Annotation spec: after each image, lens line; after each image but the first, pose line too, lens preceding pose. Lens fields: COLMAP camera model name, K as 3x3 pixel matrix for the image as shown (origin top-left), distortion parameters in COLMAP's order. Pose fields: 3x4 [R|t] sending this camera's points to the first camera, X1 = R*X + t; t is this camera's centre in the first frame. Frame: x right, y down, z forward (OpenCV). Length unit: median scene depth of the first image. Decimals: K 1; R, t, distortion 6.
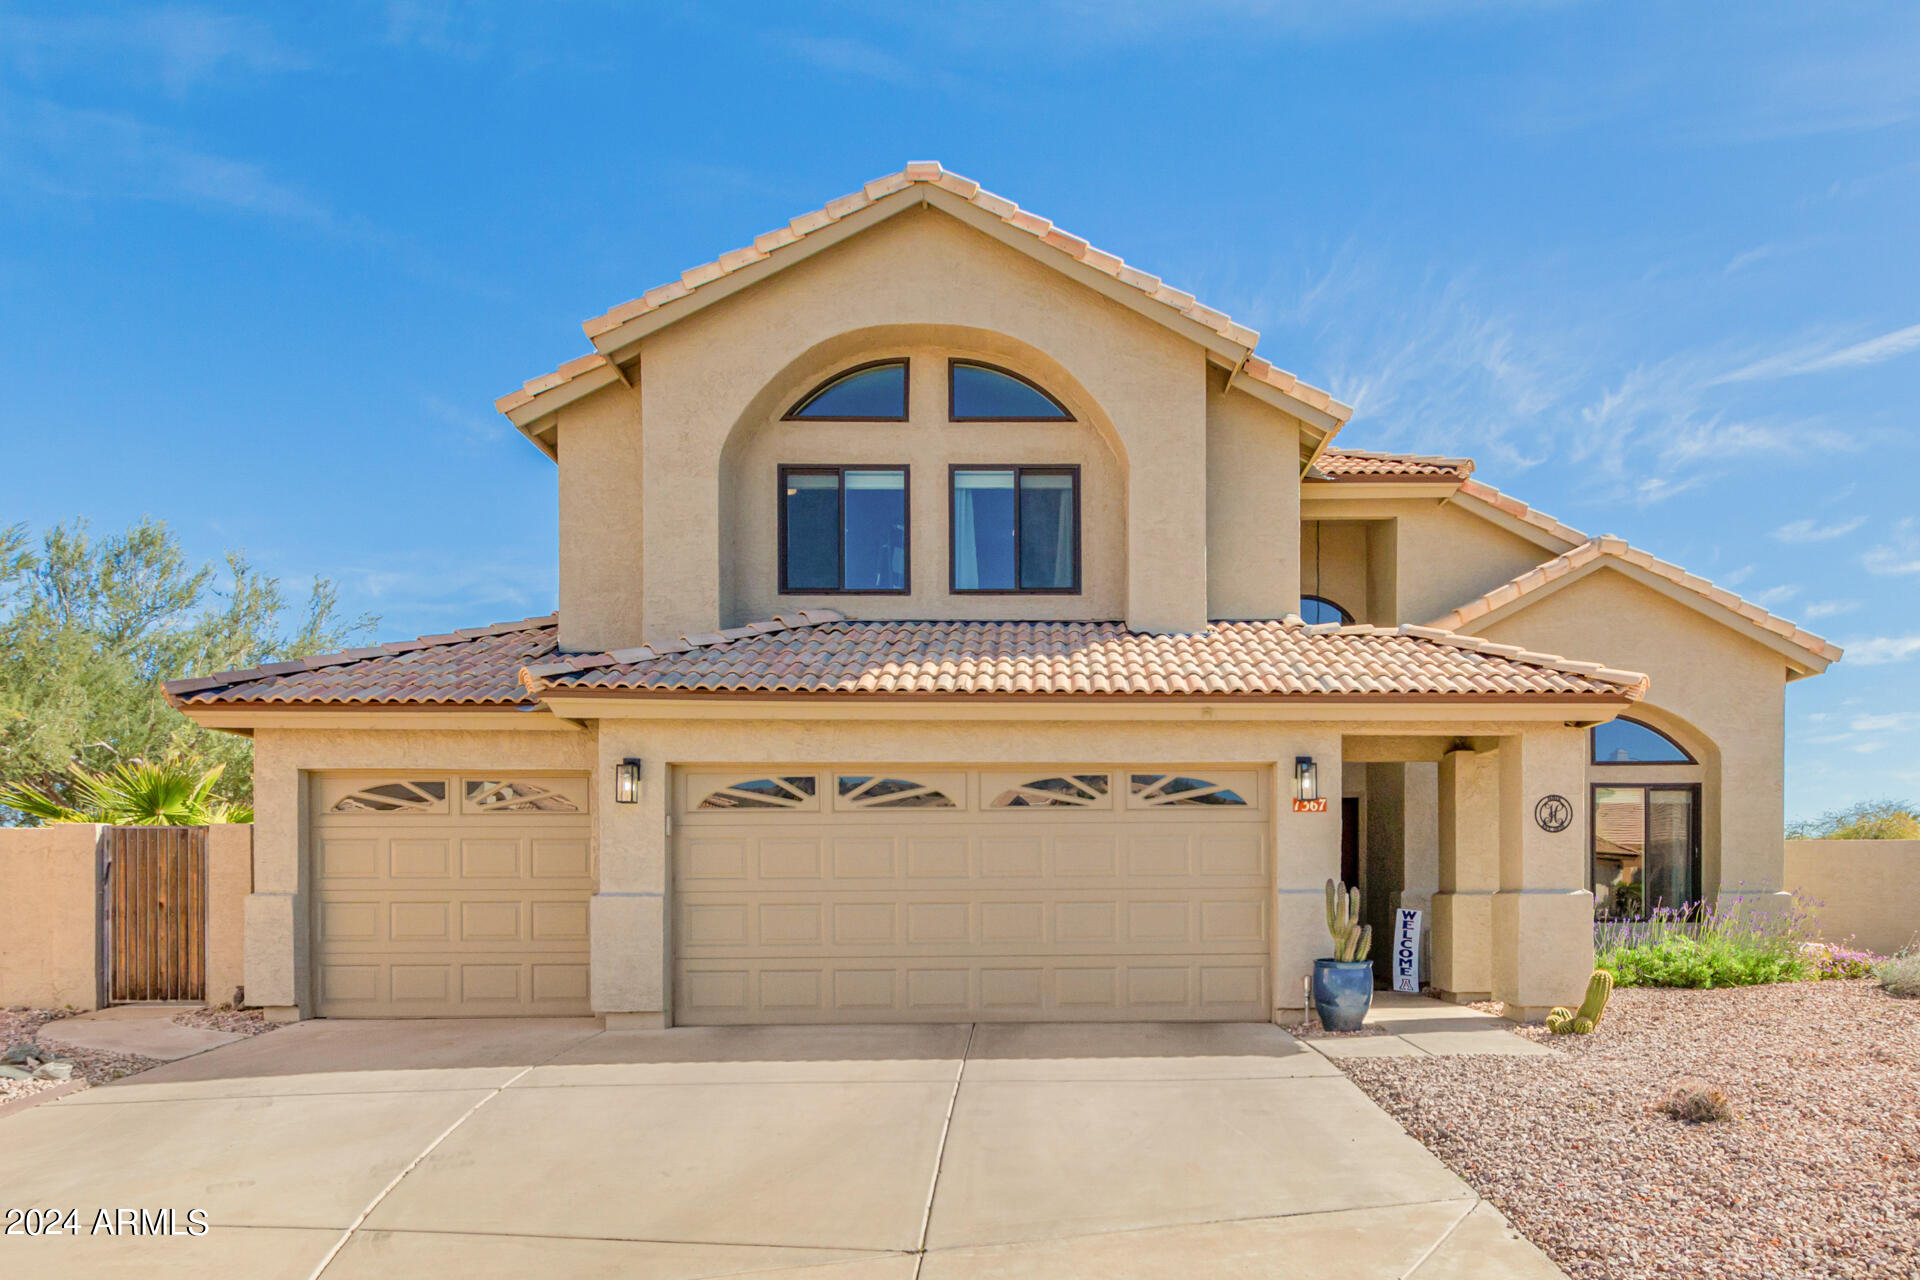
lens RADIAL K [[874.7, 0, 969.0], [0, 874.7, 645.5], [0, 0, 1]] dist [0.001360, -0.000367]
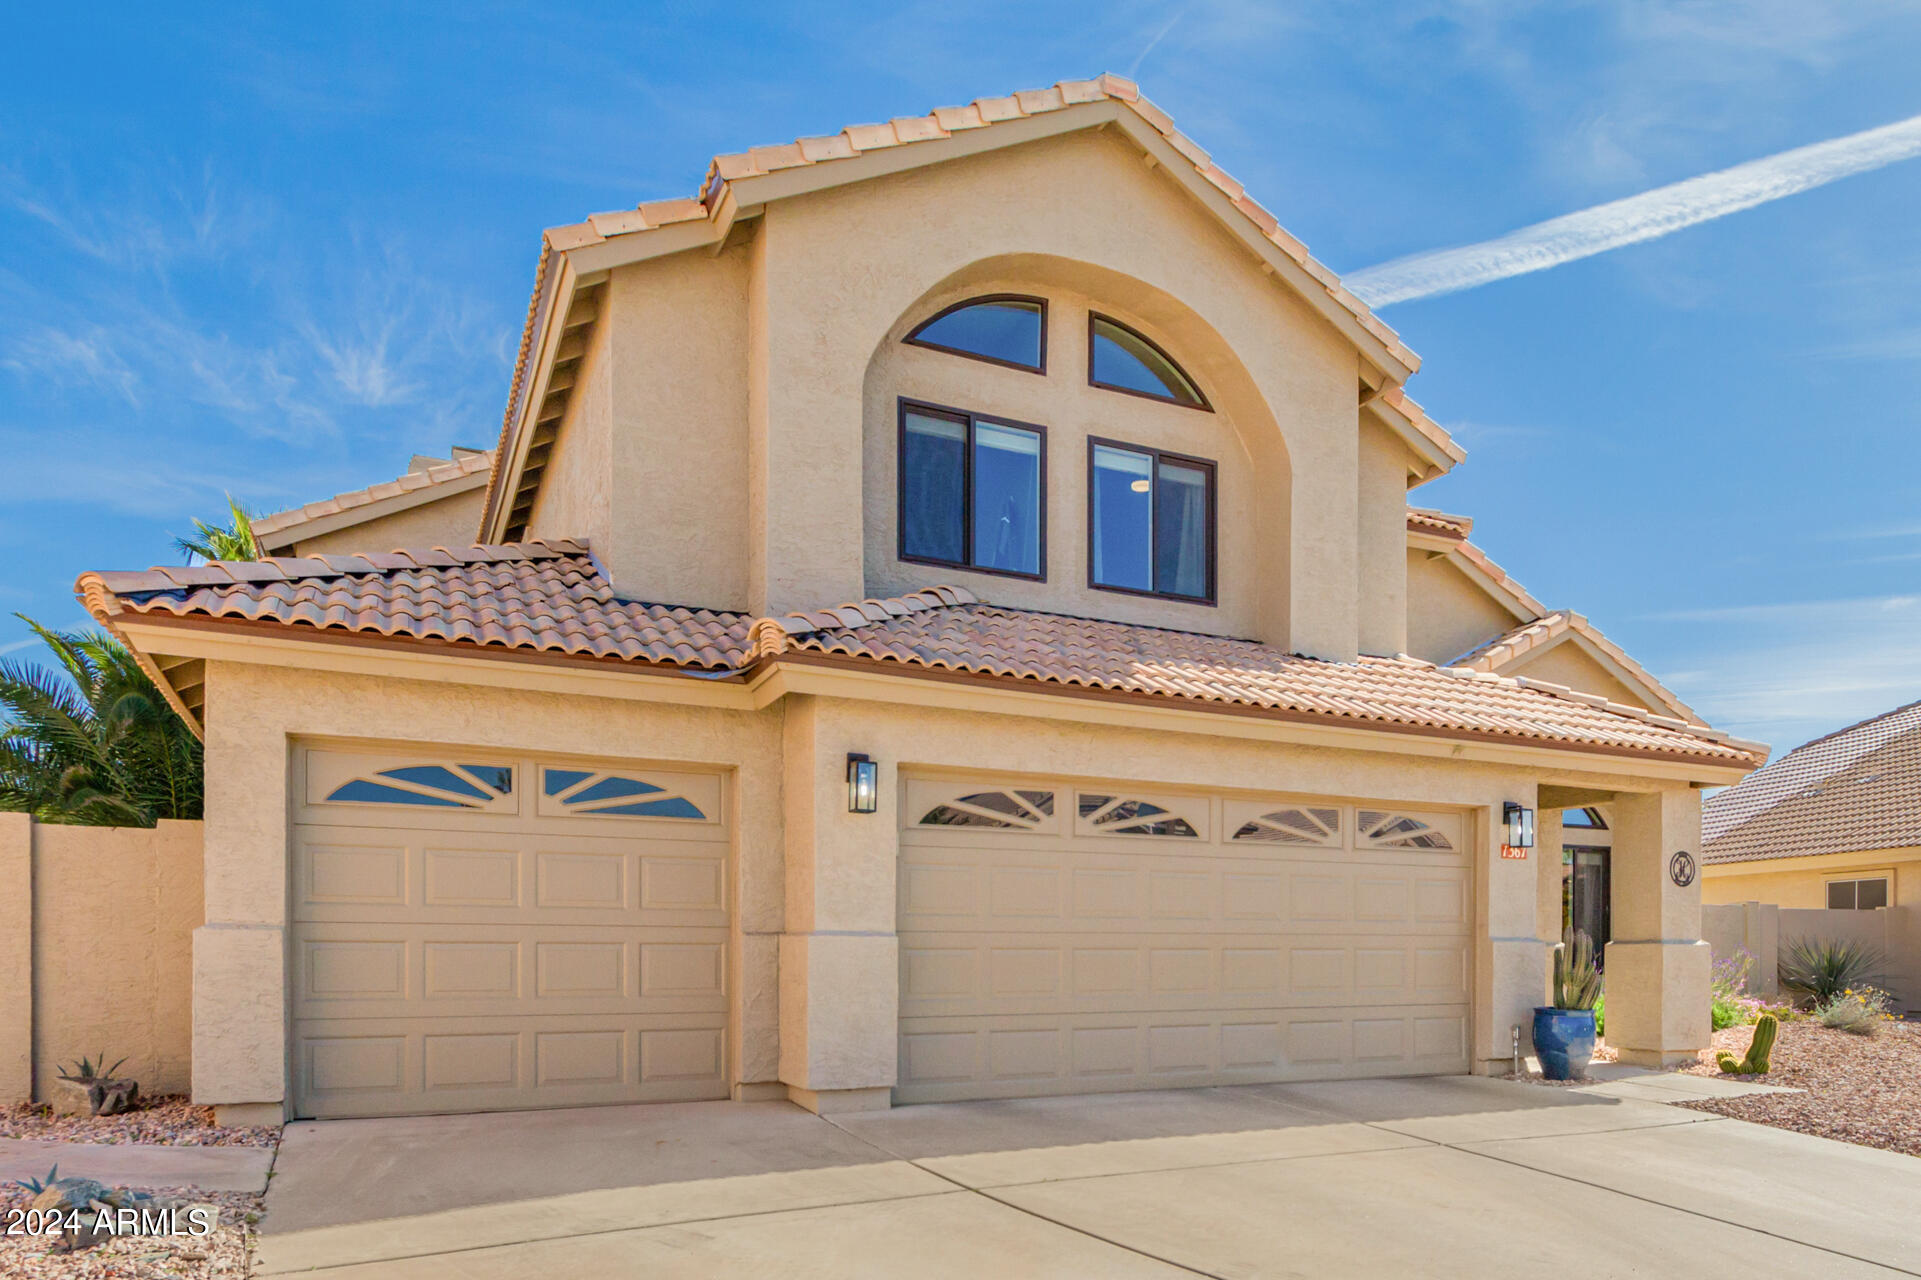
lens RADIAL K [[1018.9, 0, 959.1], [0, 1018.9, 666.5], [0, 0, 1]] dist [0.002914, 0.000104]
pose [[0.934817, 0.101771, 0.340234, -0.485851], [-0.103869, 0.994517, -0.012093, 0.044016], [-0.339600, -0.024035, 0.940263, 0.114471]]
